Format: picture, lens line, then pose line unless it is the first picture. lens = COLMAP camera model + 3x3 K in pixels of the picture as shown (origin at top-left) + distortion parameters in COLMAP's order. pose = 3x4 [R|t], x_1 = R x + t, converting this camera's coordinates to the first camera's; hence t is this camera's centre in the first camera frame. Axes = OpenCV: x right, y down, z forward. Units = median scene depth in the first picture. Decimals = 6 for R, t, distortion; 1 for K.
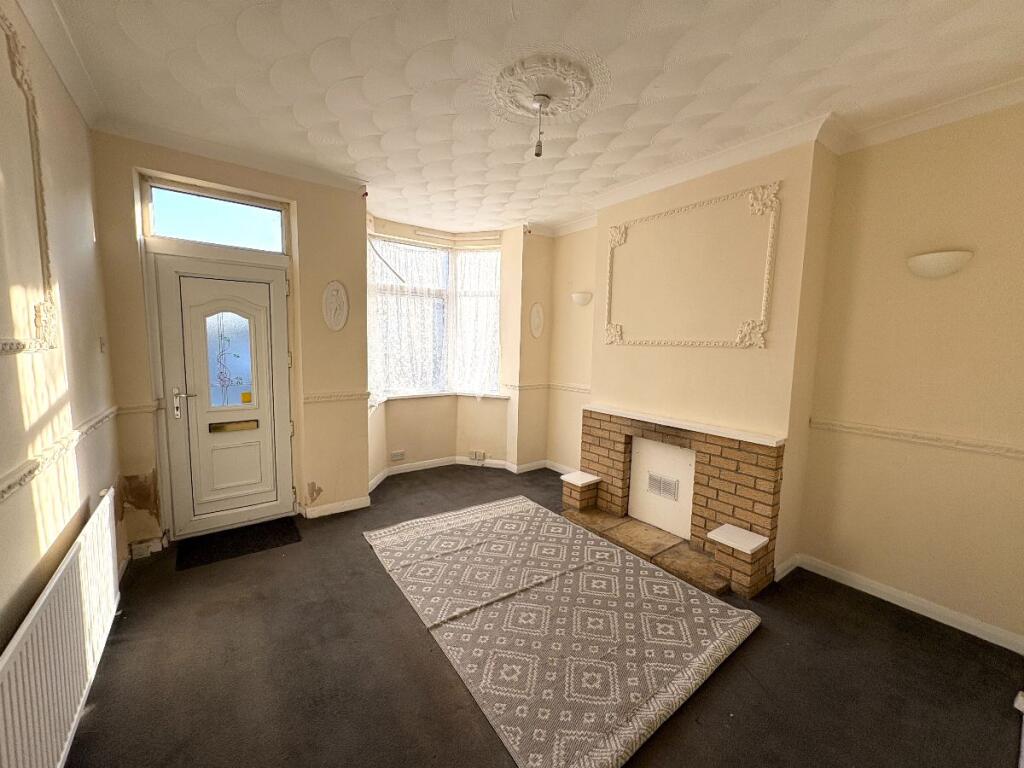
lens RADIAL K [[405.2, 0, 513.0], [0, 405.2, 382.8], [0, 0, 1]] dist [0.000439, 0.000033]
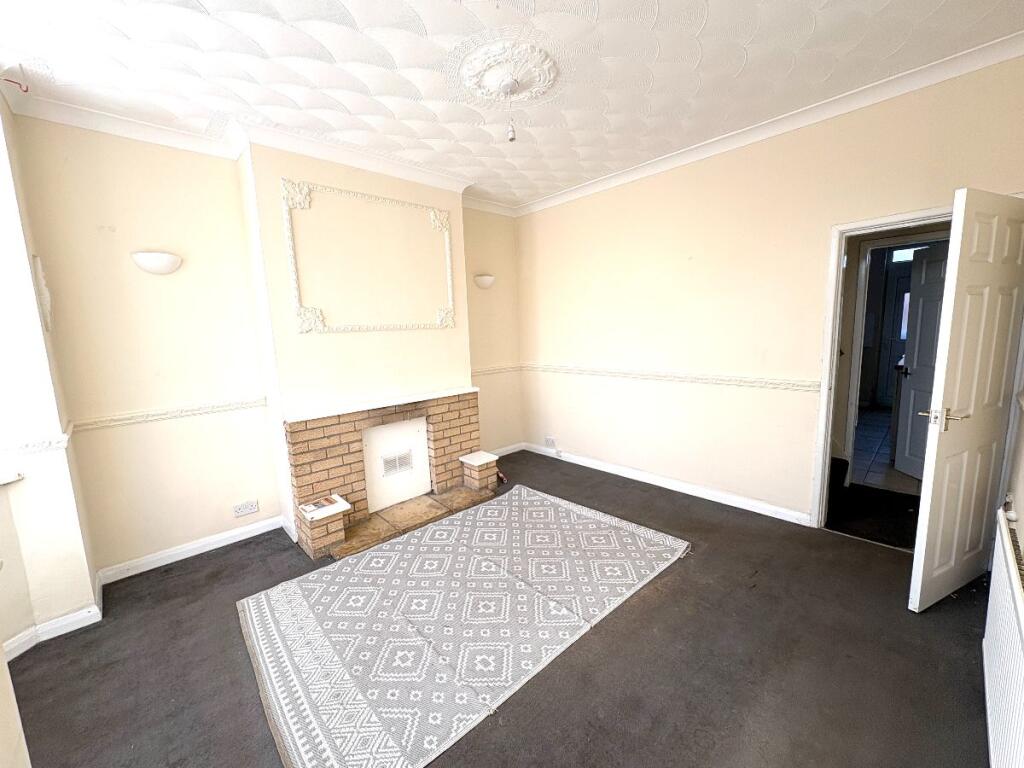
lens RADIAL K [[405.2, 0, 513.5], [0, 405.2, 381.0], [0, 0, 1]] dist [0.000439, 0.000033]
pose [[-0.112907, -0.154067, 0.981588, -0.733463], [0.130142, 0.977101, 0.168332, -0.101527], [-0.985046, 0.146752, -0.090271, 0.838216]]
